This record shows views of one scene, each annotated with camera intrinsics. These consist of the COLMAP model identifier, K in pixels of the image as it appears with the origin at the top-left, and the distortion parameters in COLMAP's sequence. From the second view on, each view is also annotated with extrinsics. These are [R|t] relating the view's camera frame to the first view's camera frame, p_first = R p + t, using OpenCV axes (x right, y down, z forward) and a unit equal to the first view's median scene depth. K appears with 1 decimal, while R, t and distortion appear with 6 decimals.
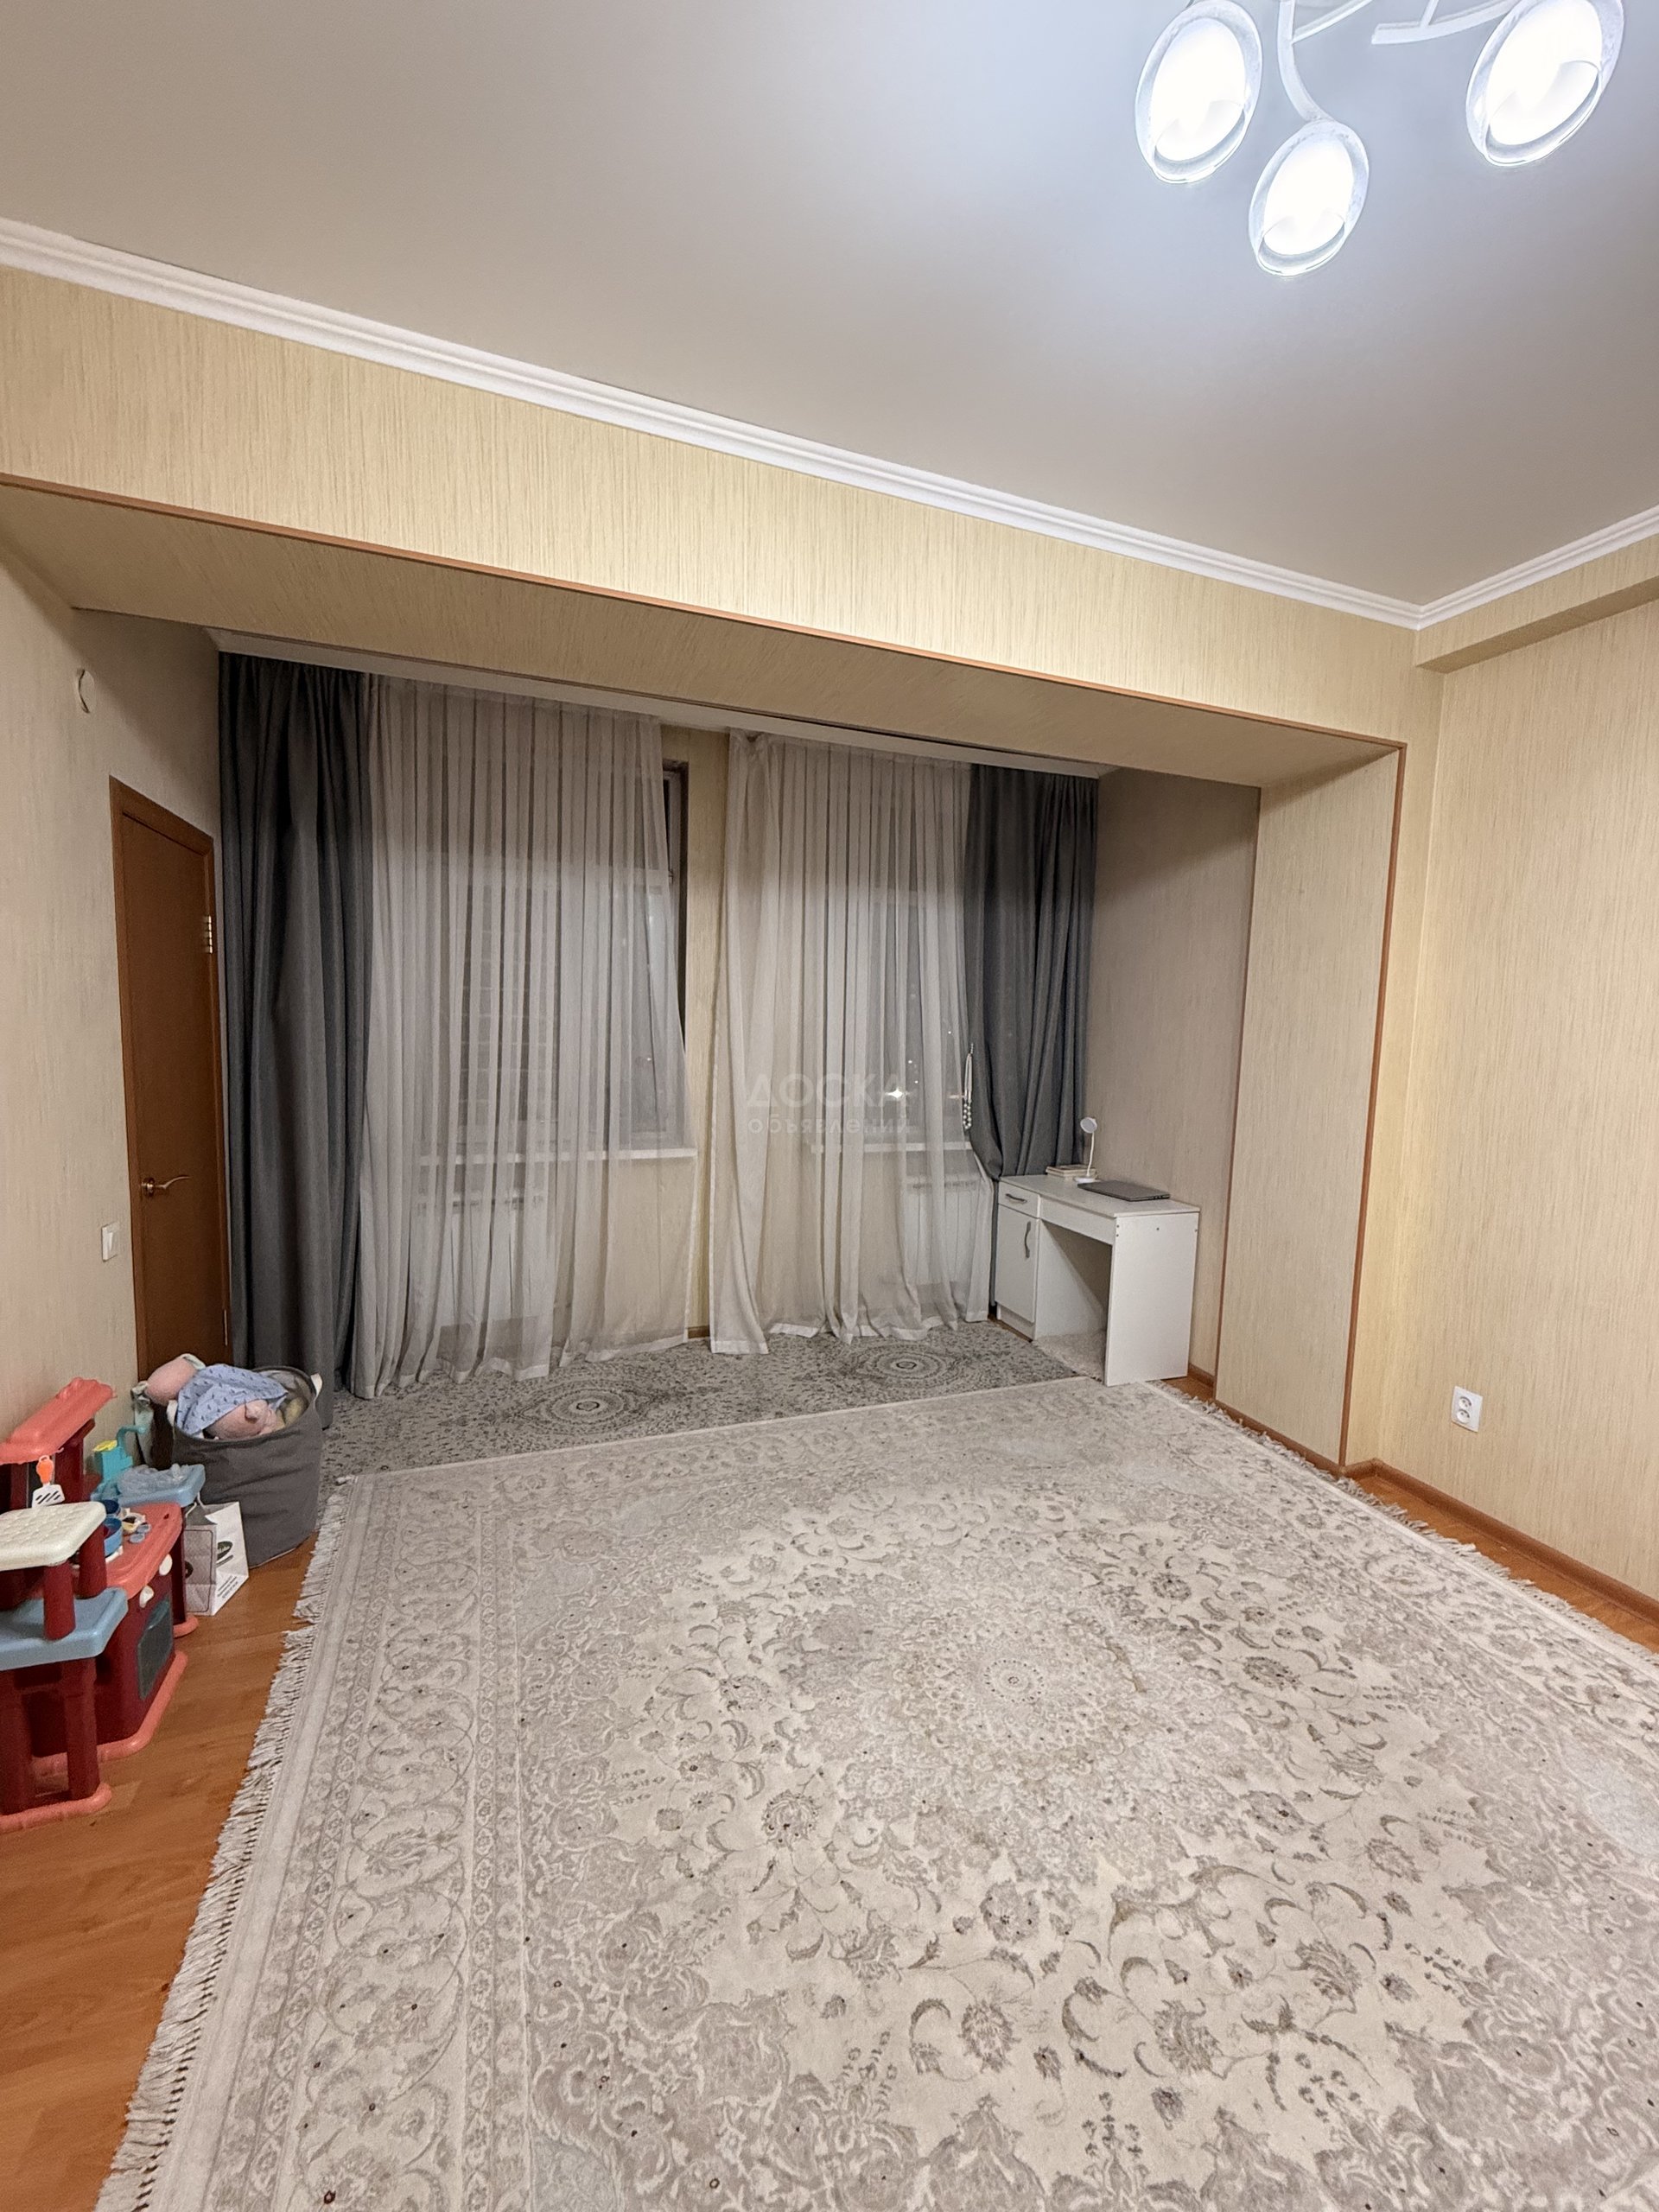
lens RADIAL K [[875.4, 0, 825.2], [0, 875.4, 1094.3], [0, 0, 1]] dist [-0.001064, 0.000907]
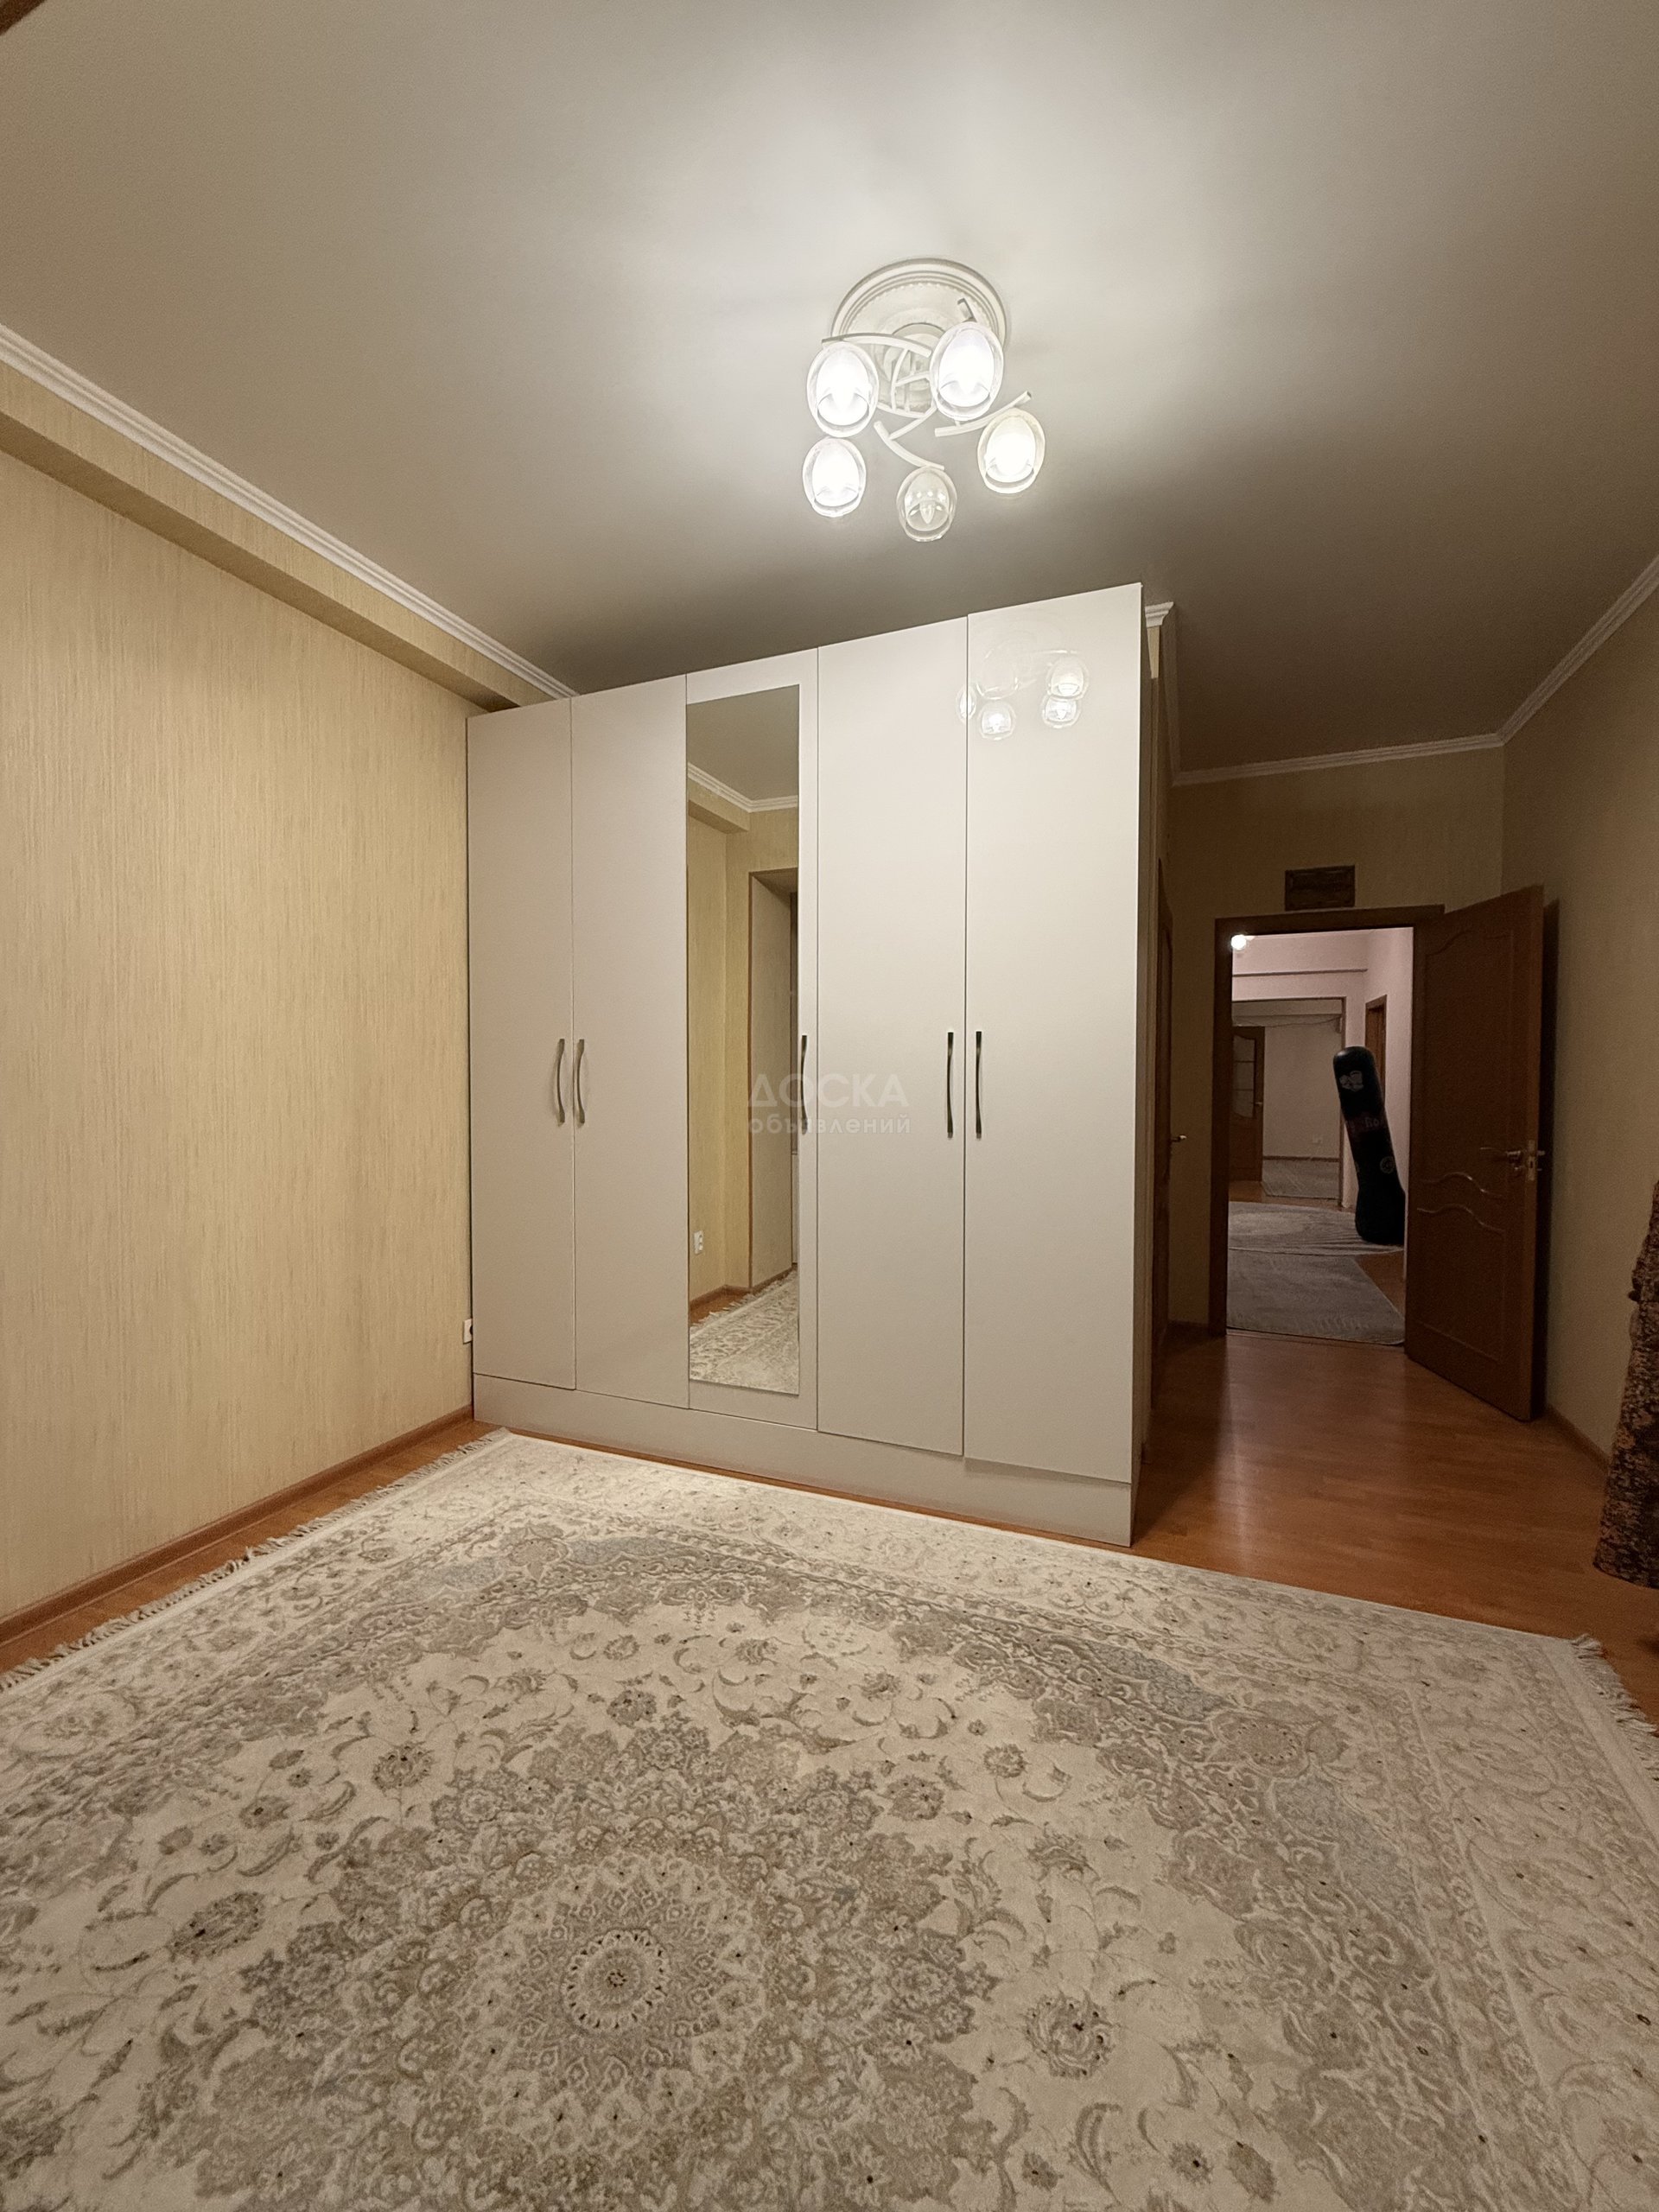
lens RADIAL K [[875.4, 0, 823.3], [0, 875.4, 1104.0], [0, 0, 1]] dist [-0.001064, 0.000907]
pose [[-0.732197, -0.049956, 0.679259, -0.325490], [0.032367, 0.993628, 0.107966, 0.000224], [-0.680324, 0.101037, -0.725914, 1.519159]]
